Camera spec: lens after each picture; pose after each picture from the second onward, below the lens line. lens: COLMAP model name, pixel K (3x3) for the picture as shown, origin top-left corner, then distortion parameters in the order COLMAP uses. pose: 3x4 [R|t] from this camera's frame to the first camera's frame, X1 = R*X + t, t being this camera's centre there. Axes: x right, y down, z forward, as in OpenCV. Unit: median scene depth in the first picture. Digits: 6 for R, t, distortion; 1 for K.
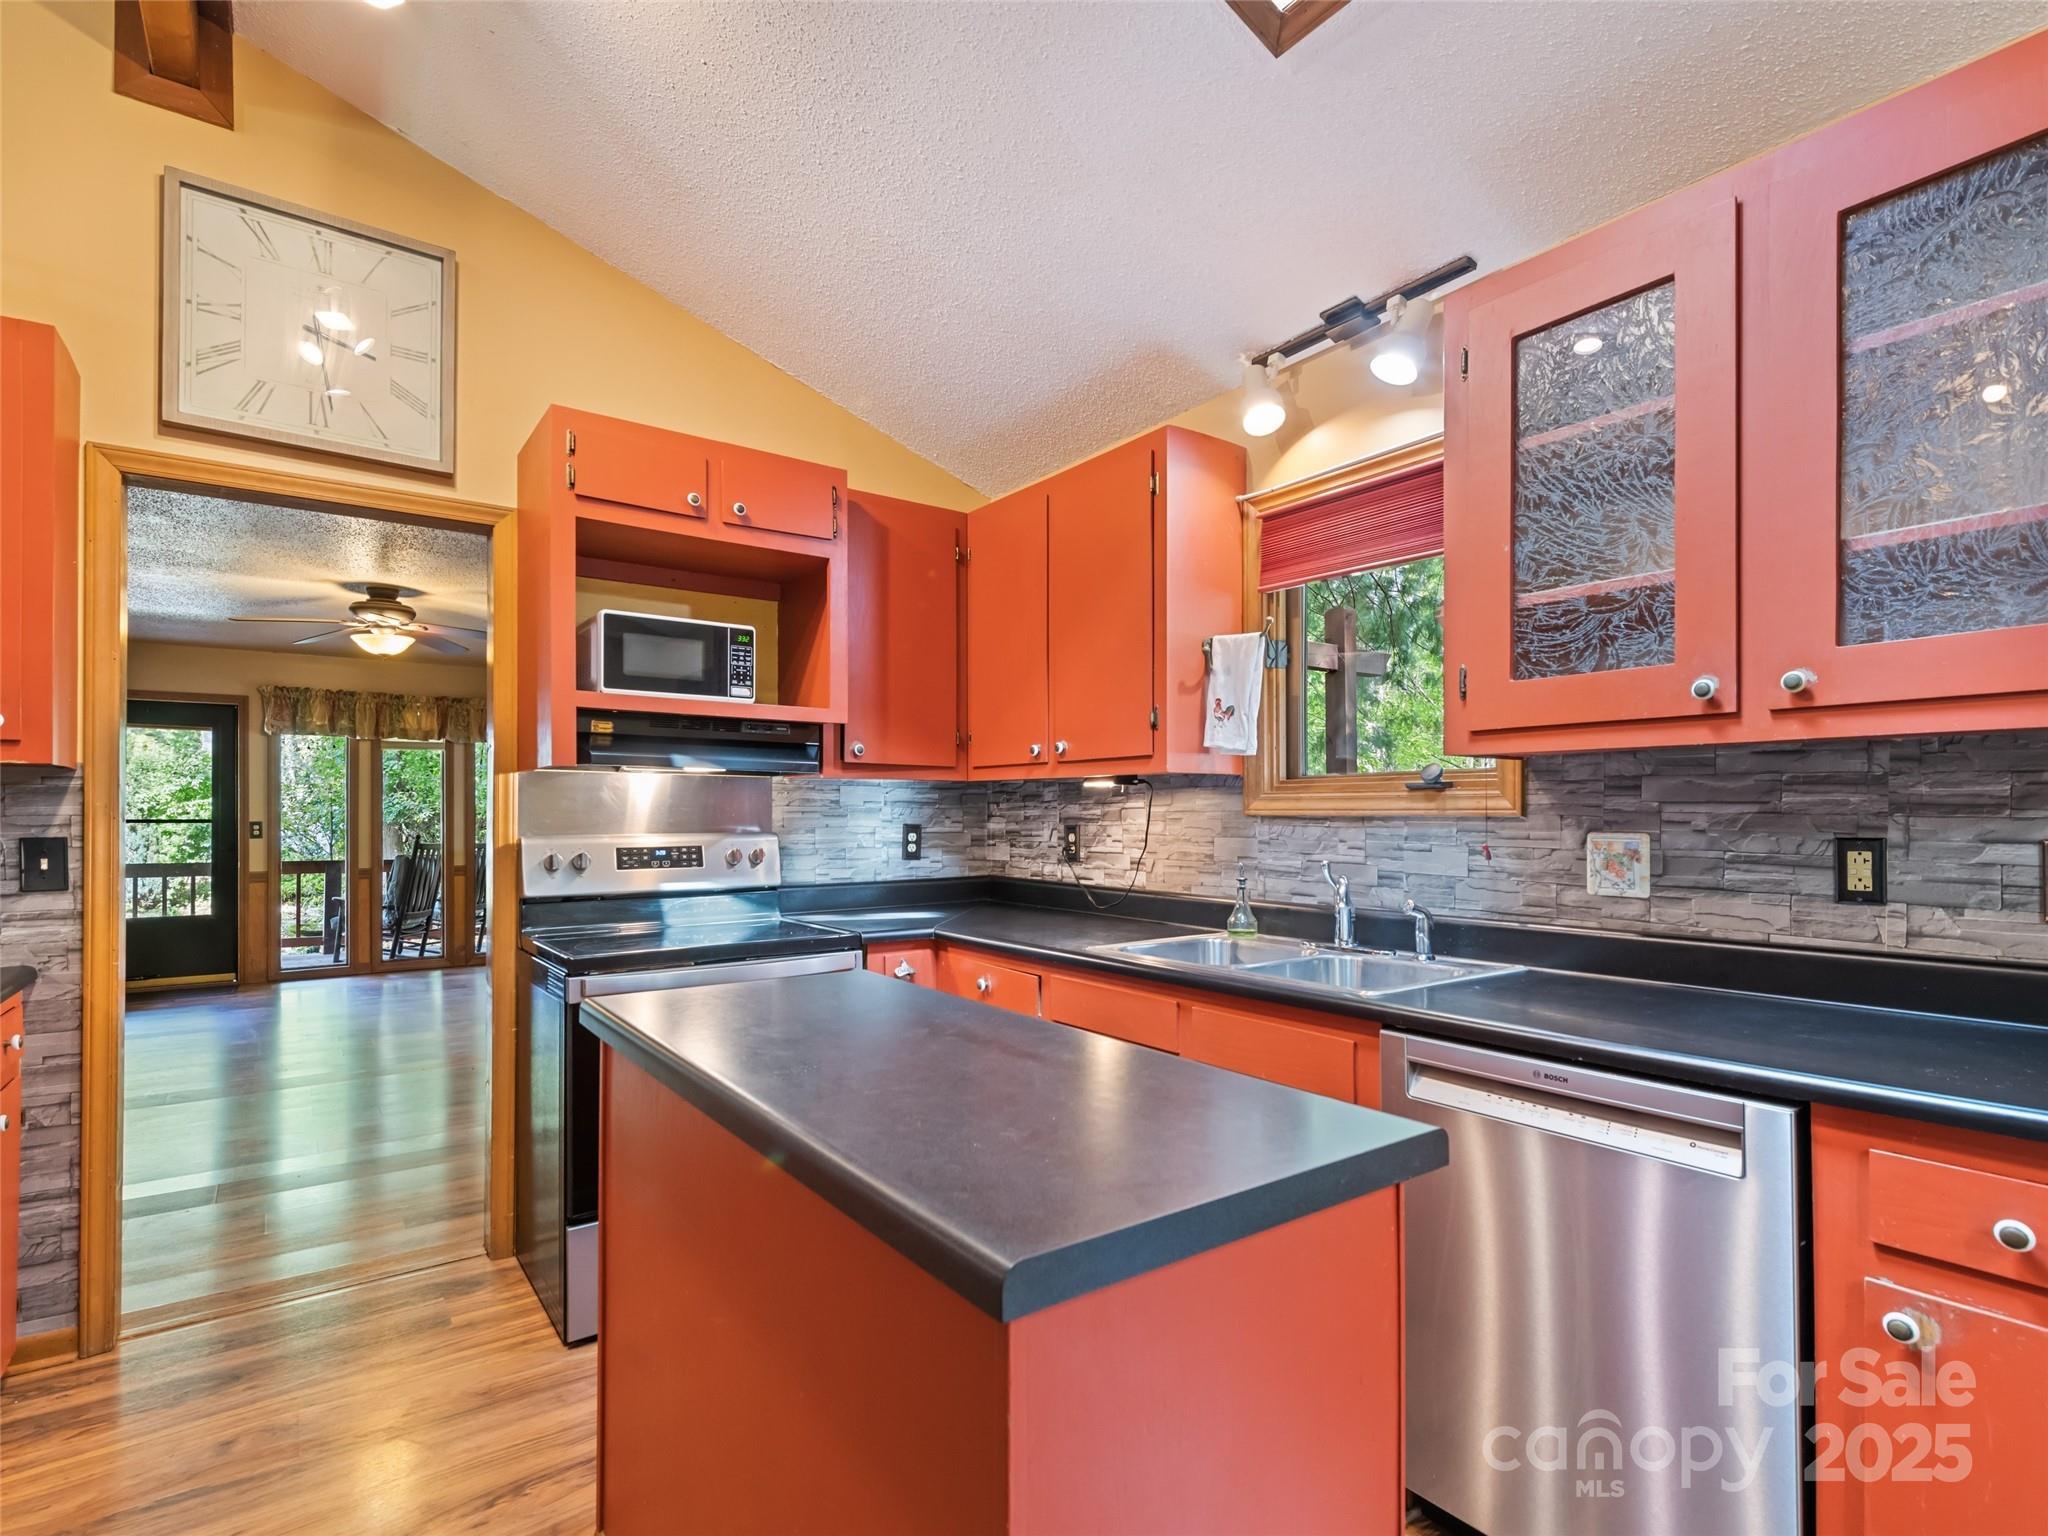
lens RADIAL K [[1021.4, 0, 1022.9], [0, 1021.4, 805.7], [0, 0, 1]] dist [0.004958, -0.001110]
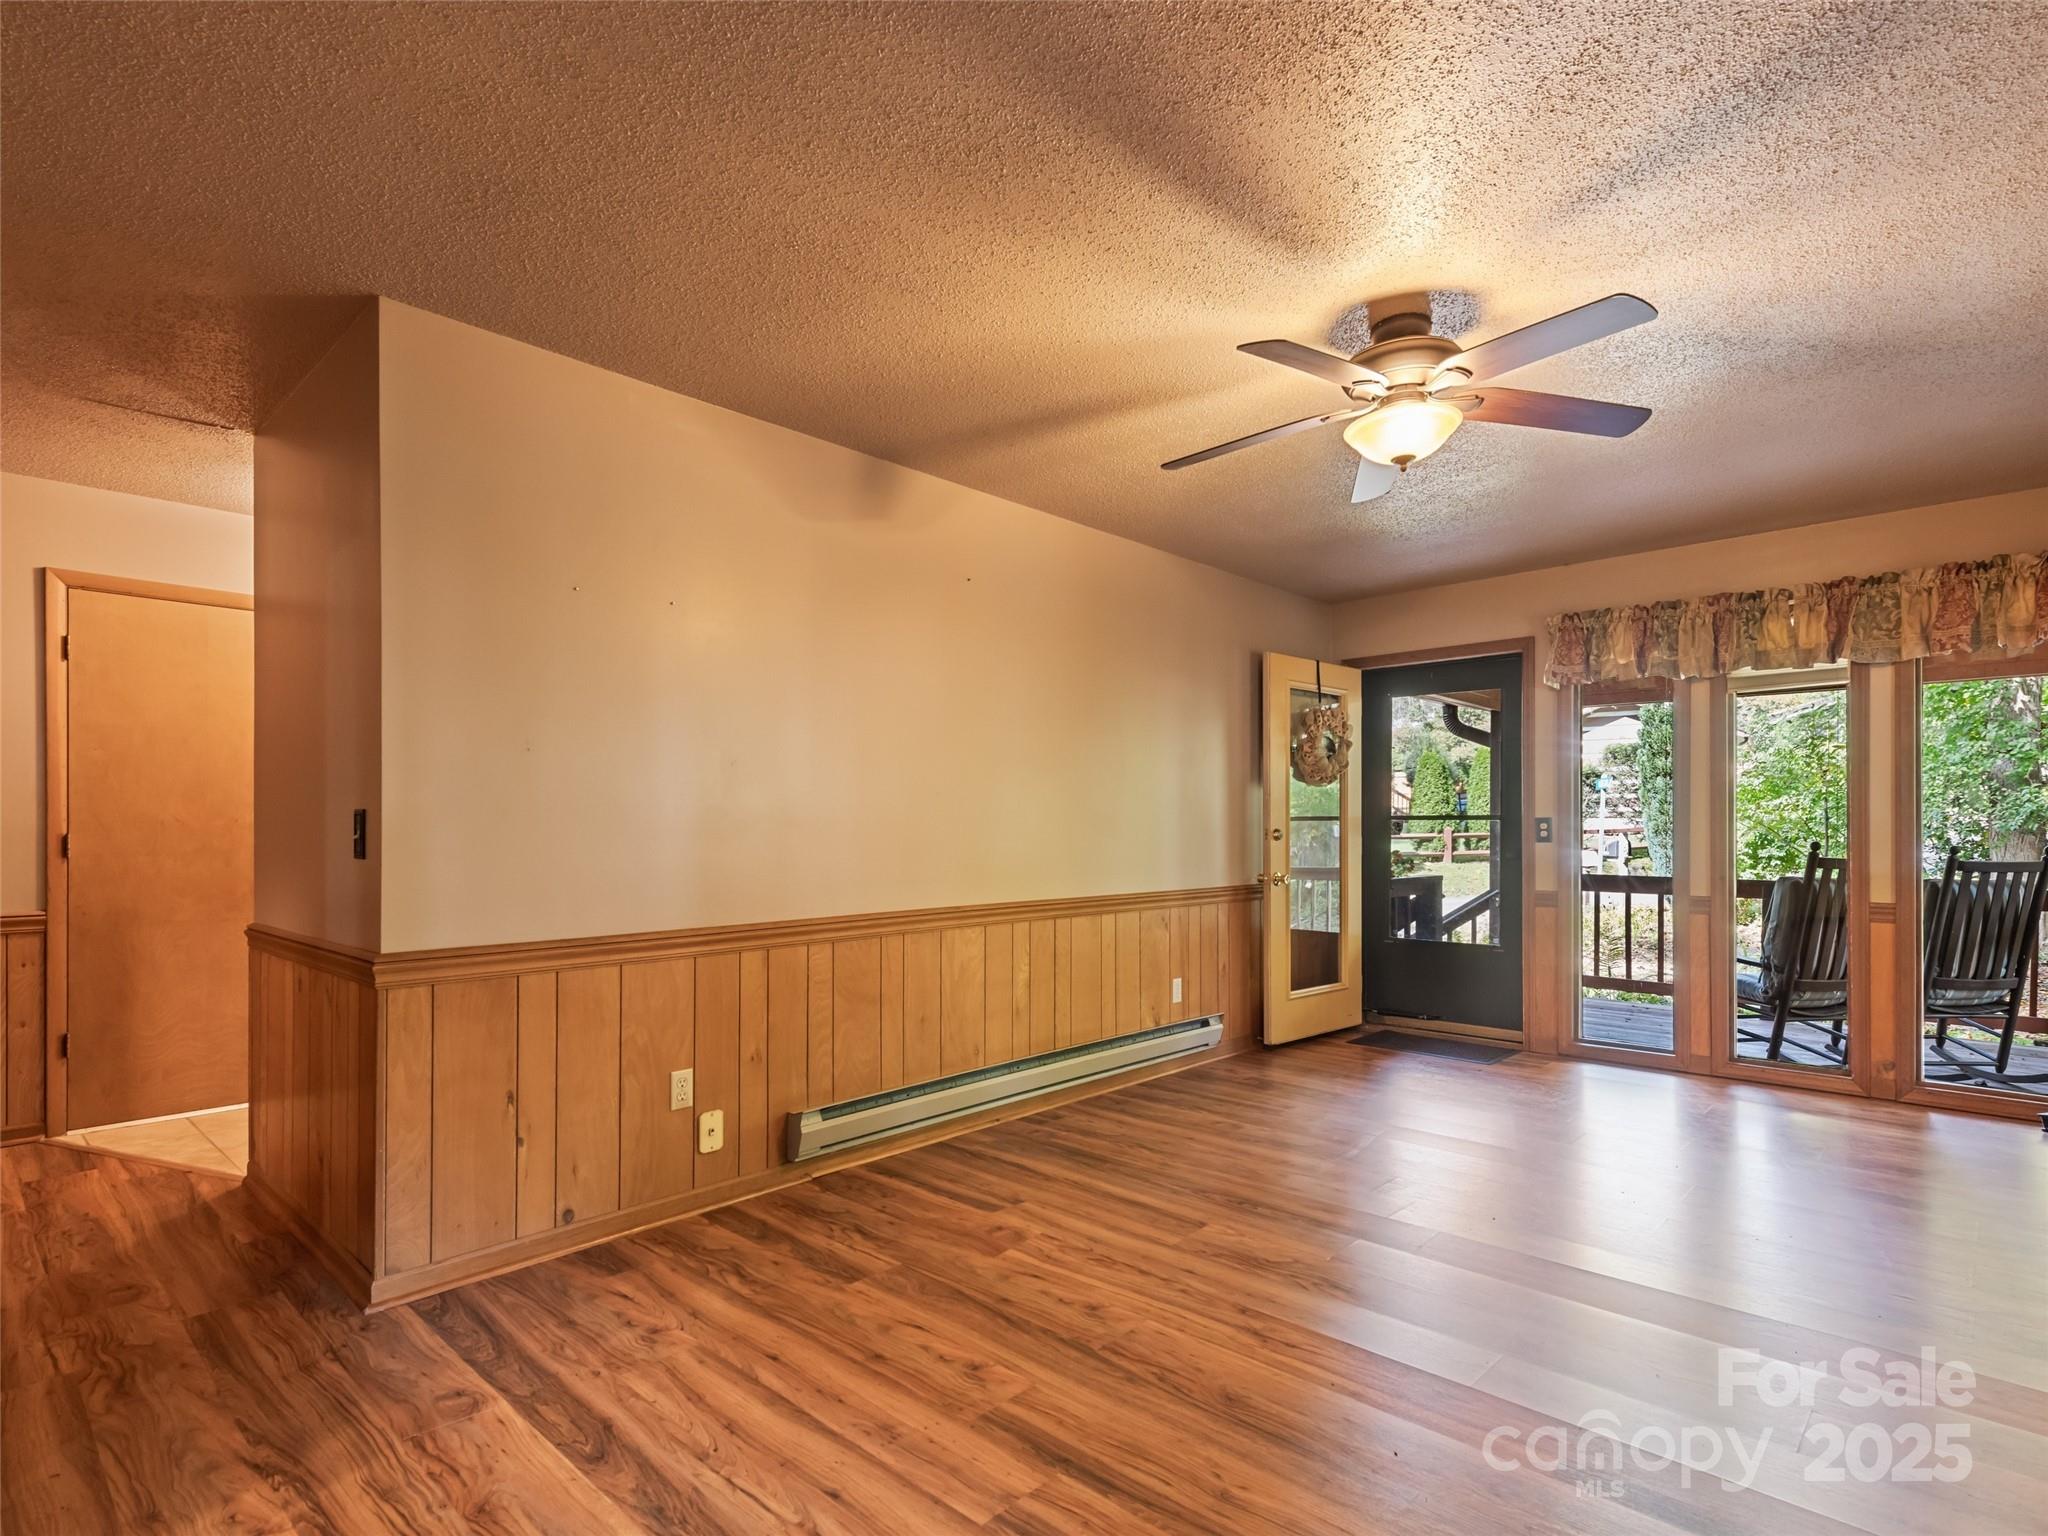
lens RADIAL K [[1035.7, 0, 1023.0], [0, 1035.7, 836.7], [0, 0, 1]] dist [0.001926, -0.000376]
pose [[0.176572, 0.006513, -0.984266, -0.349086], [0.007854, 0.999937, 0.008026, 0.054726], [0.984256, -0.009148, 0.176510, 1.474572]]
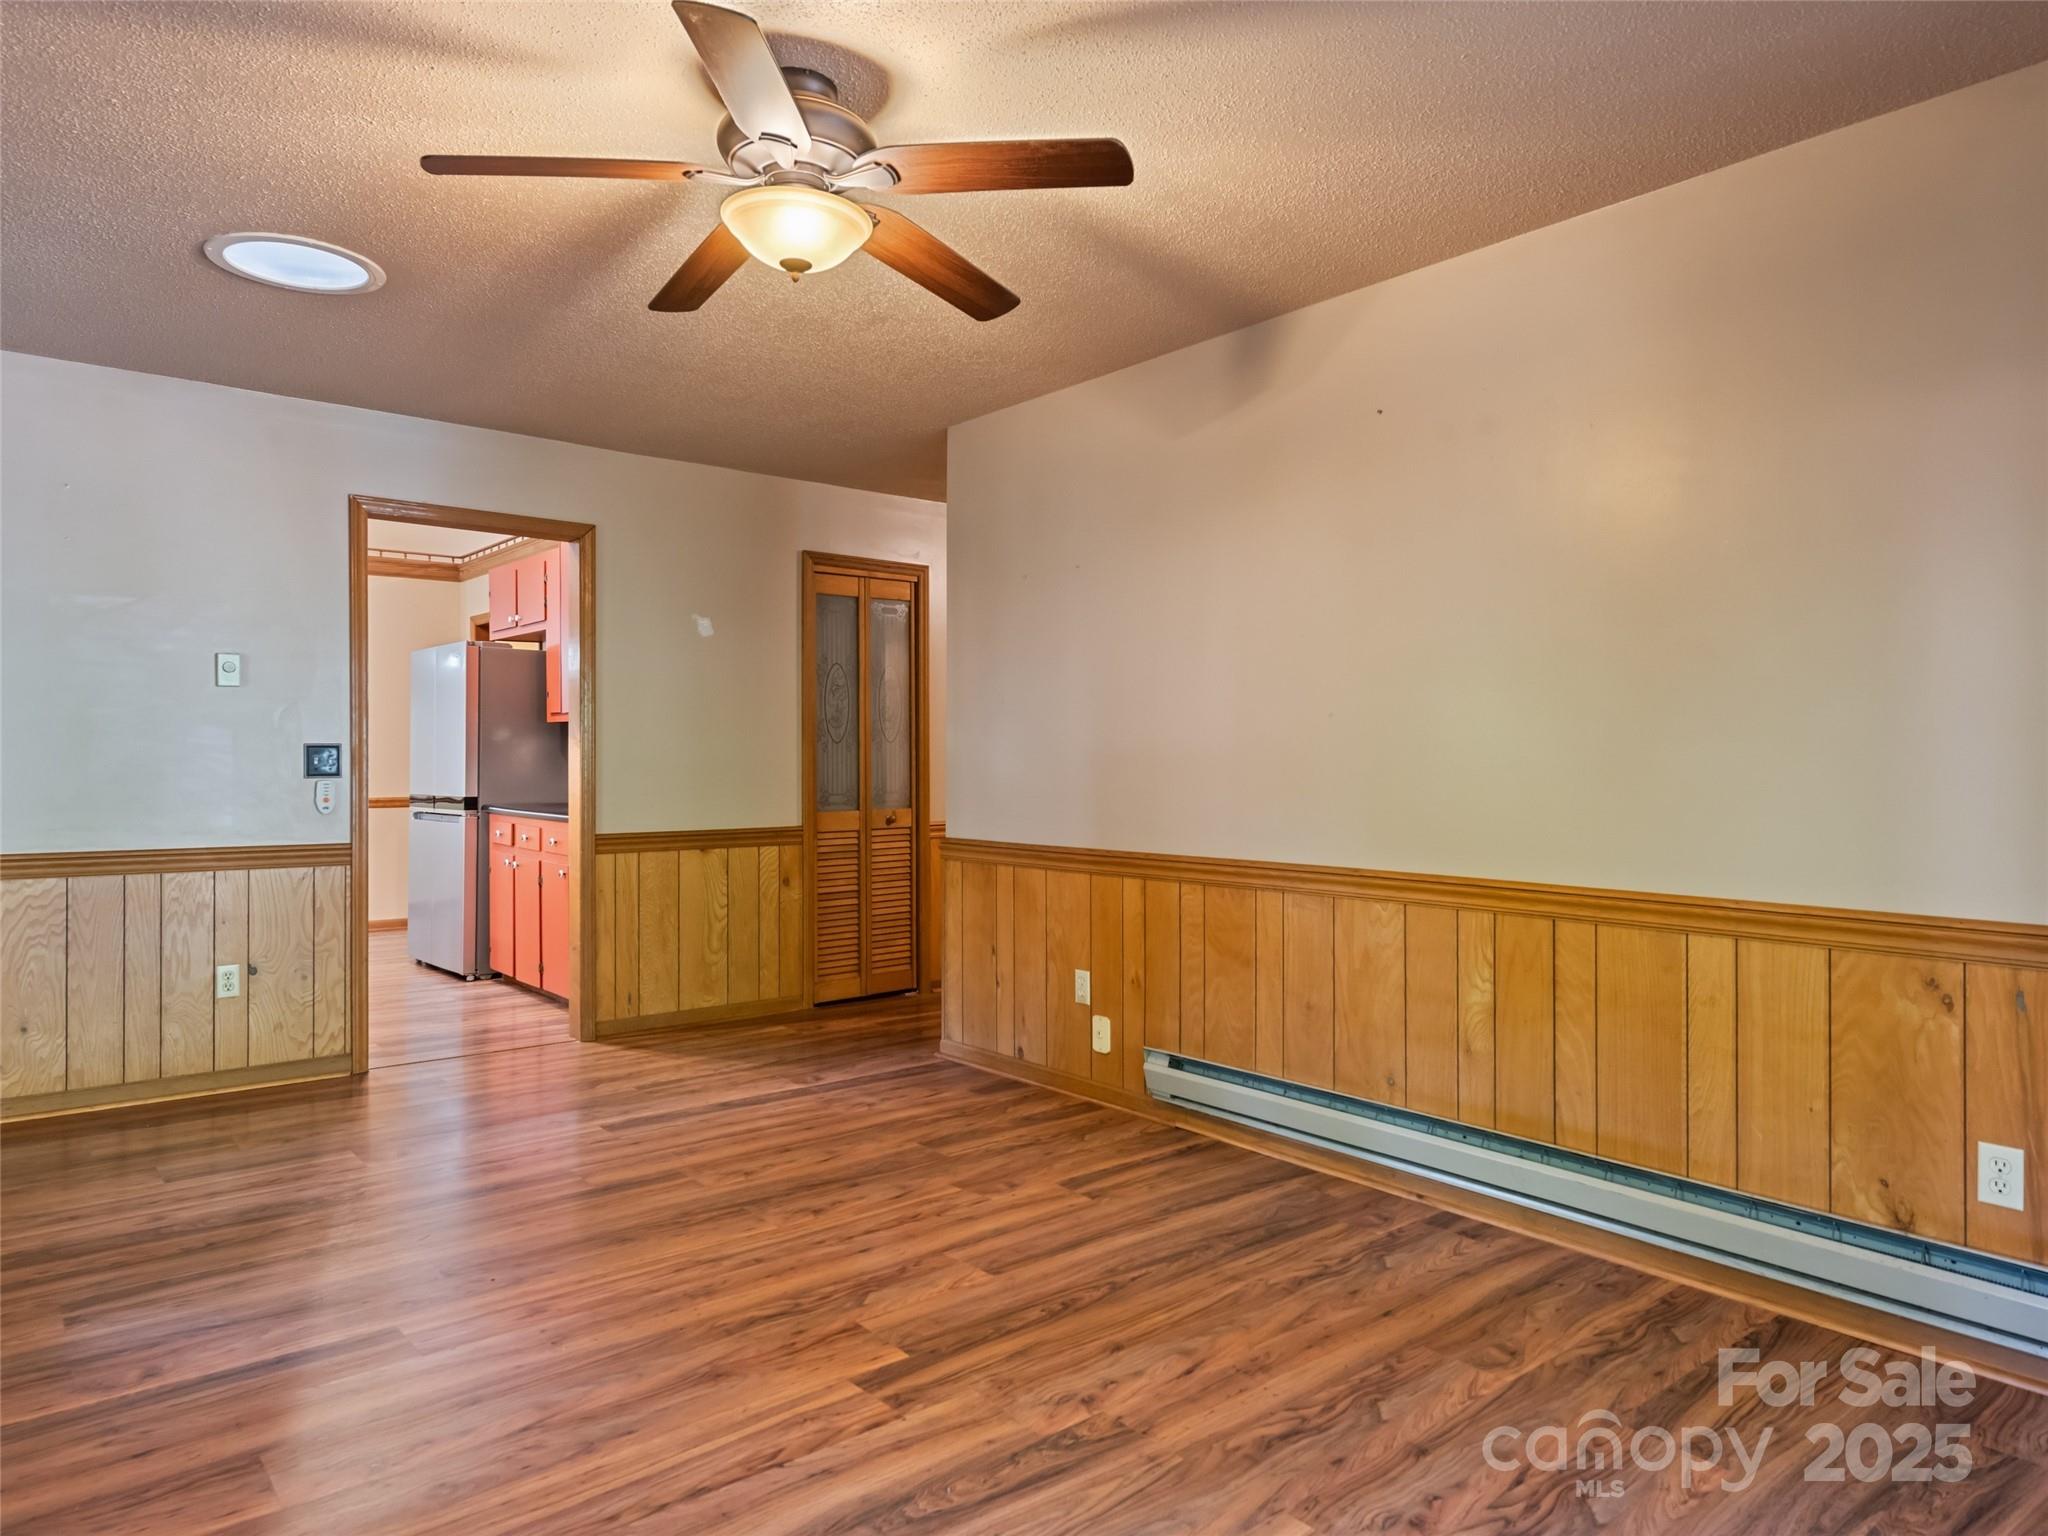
lens RADIAL K [[1282.2, 0, 1024.0], [0, 1282.2, 768.0], [0, 0, 1]] dist [0.004085, -0.000684]
pose [[-0.997944, -0.004831, -0.063917, -1.337687], [-0.004957, 0.999986, 0.001822, 0.058535], [0.063908, 0.002135, -0.997954, 2.889954]]
